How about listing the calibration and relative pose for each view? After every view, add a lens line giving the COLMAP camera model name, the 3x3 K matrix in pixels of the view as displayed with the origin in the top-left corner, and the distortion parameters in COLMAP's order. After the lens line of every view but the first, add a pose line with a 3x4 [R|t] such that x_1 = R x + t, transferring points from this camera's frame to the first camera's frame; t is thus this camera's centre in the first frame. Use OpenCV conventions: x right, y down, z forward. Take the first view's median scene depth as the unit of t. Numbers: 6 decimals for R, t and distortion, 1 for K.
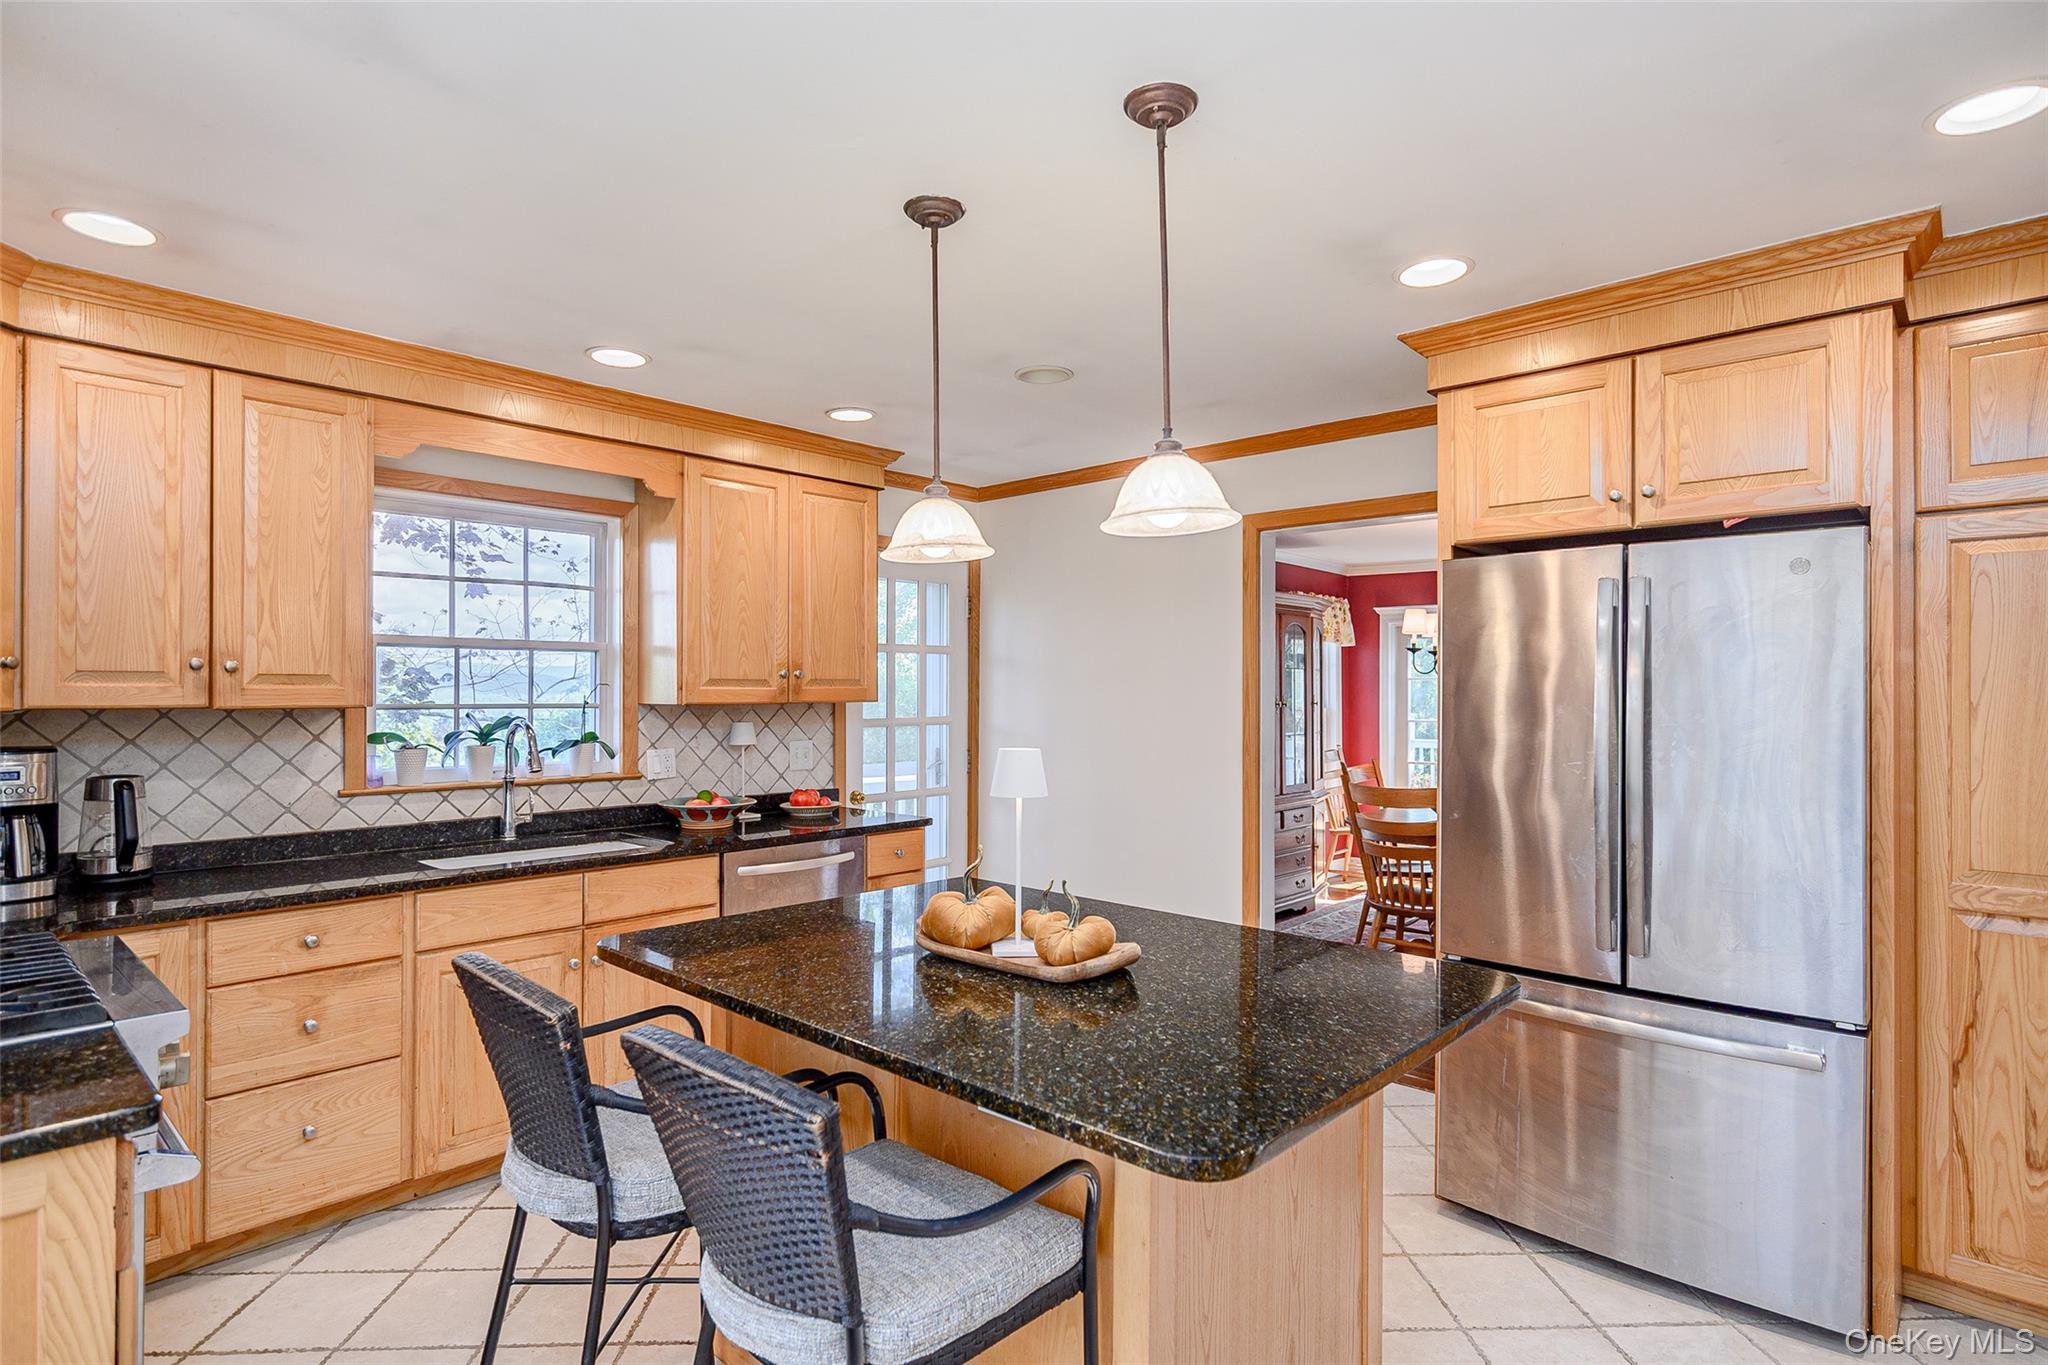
lens RADIAL K [[1041.4, 0, 1025.7], [0, 1041.4, 699.2], [0, 0, 1]] dist [0.000900, 0.003097]
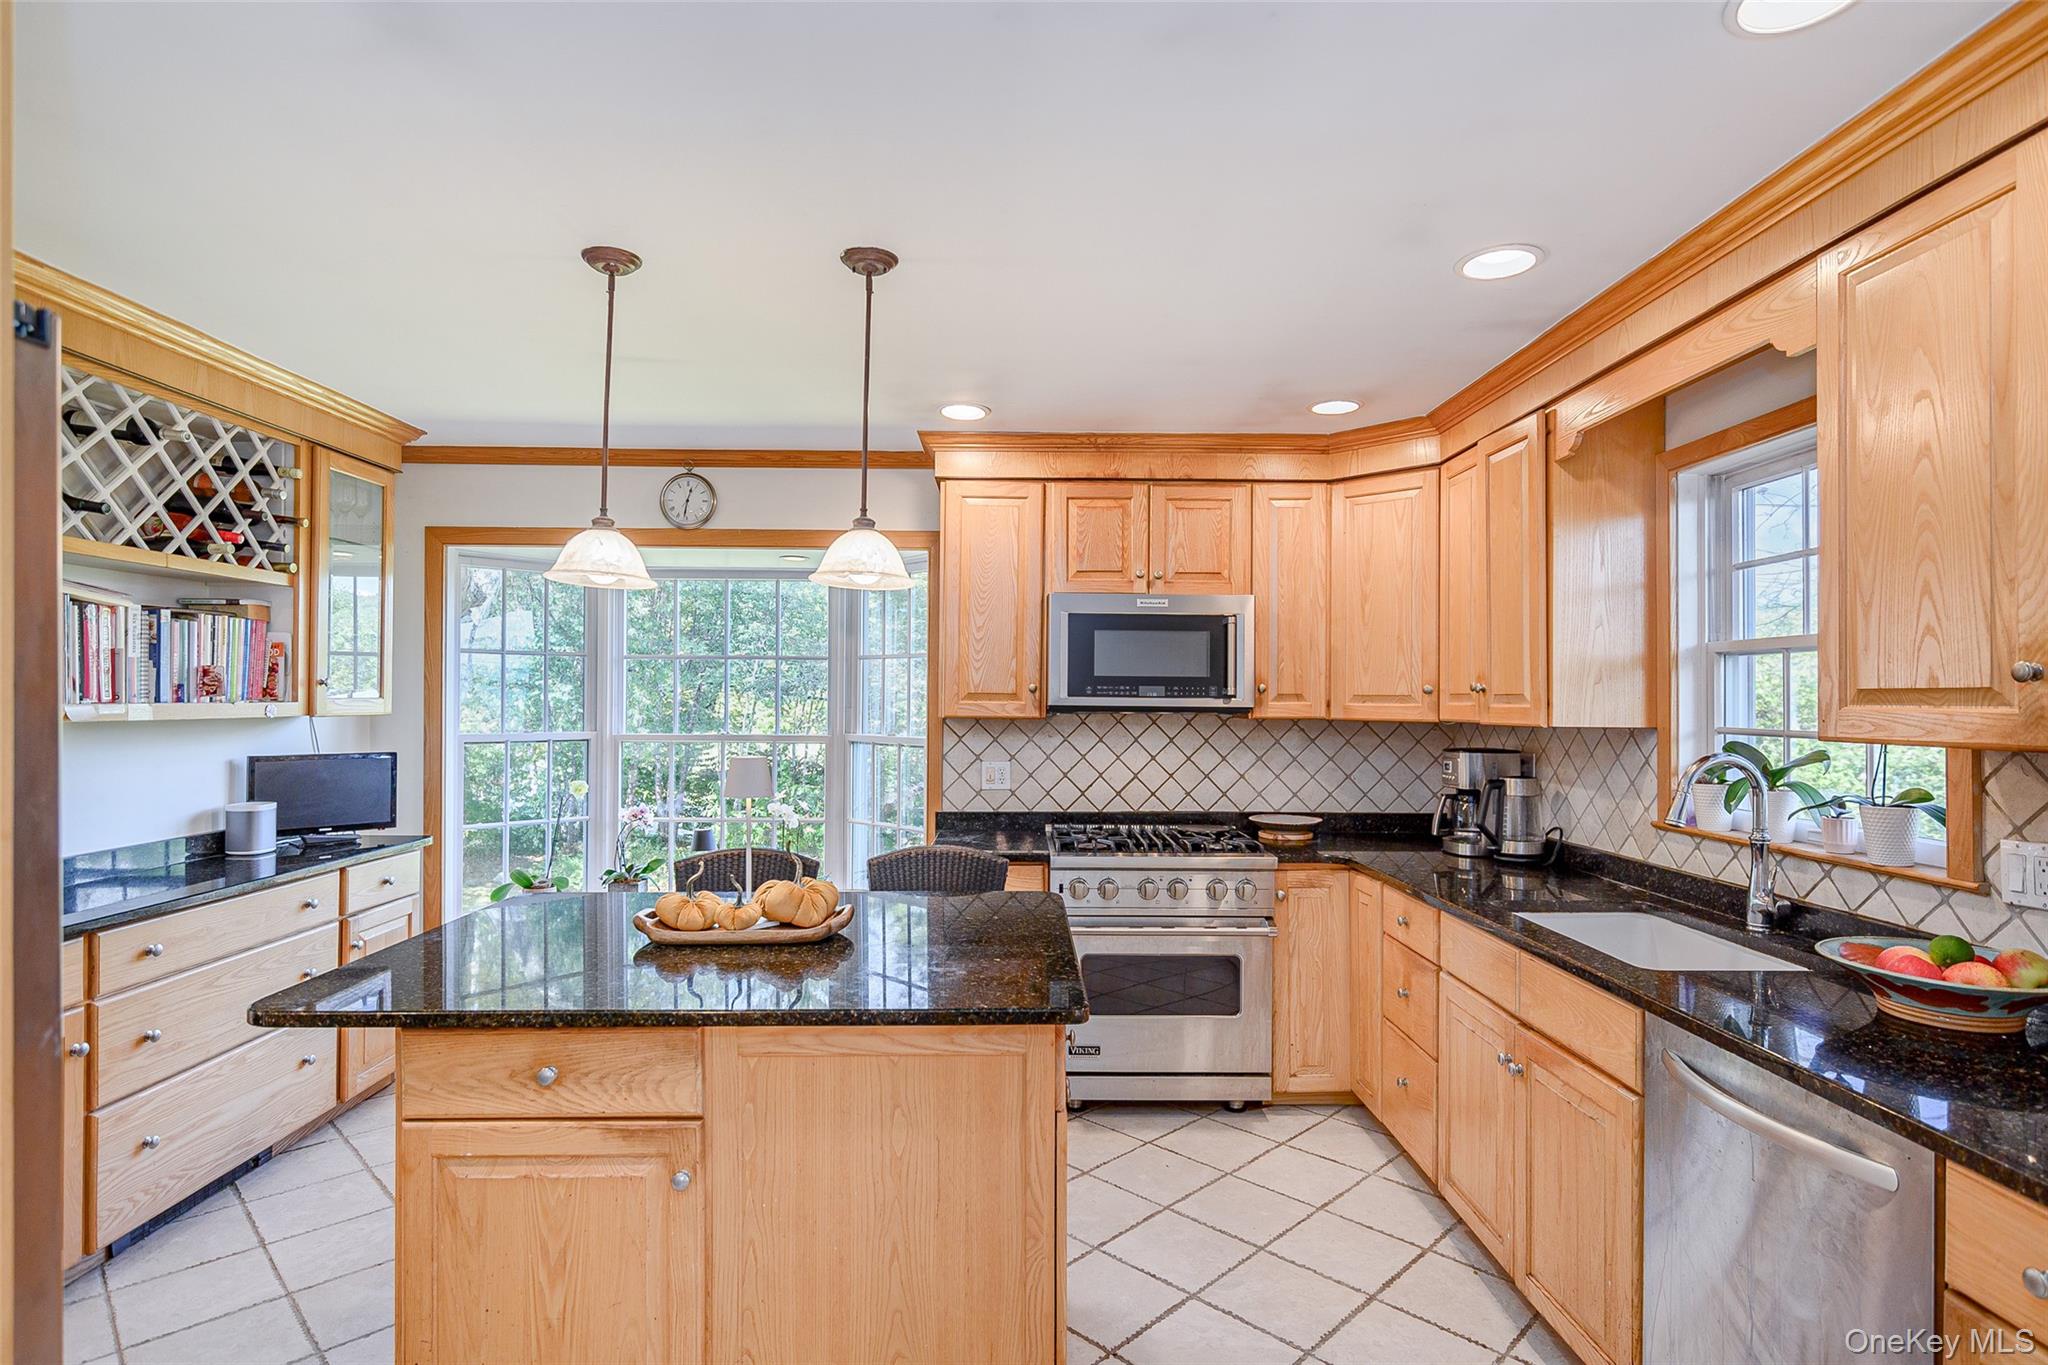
lens RADIAL K [[1041.4, 0, 1015.9], [0, 1041.4, 683.7], [0, 0, 1]] dist [0.000900, 0.003097]
pose [[-0.739665, -0.006930, -0.672939, 0.304627], [0.002990, 0.999903, -0.013584, -0.017414], [0.672968, -0.012059, -0.739573, 1.115945]]
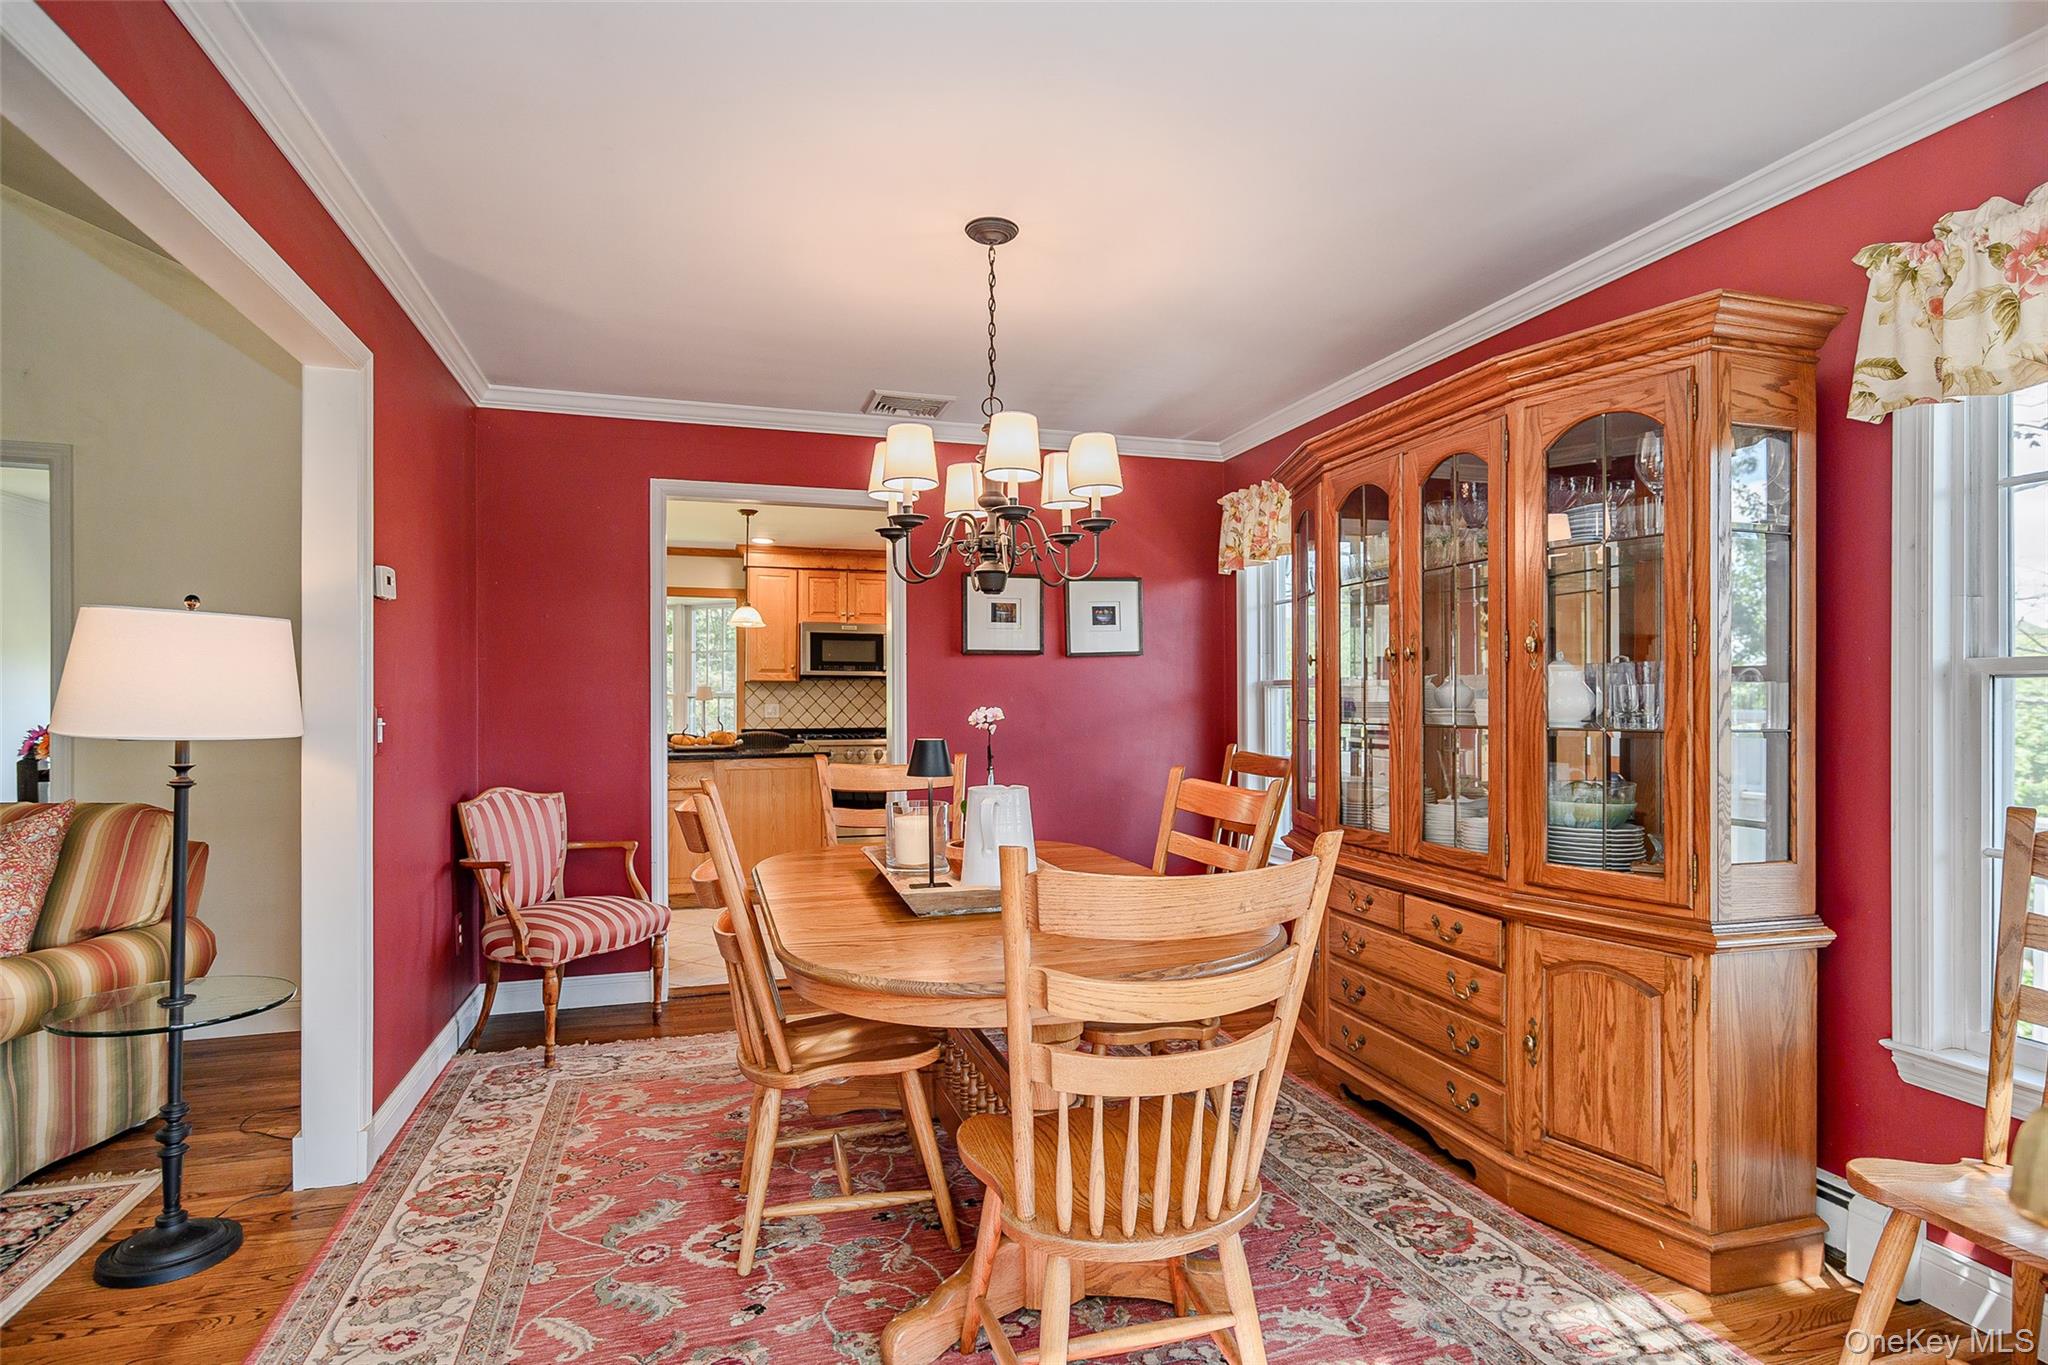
lens RADIAL K [[1041.4, 0, 1017.2], [0, 1041.4, 690.0], [0, 0, 1]] dist [0.000900, 0.003097]
pose [[-0.520209, 0.000124, -0.854039, 1.230966], [0.006906, 0.999968, -0.004062, 0.034398], [0.854011, -0.008011, -0.520193, 1.912748]]
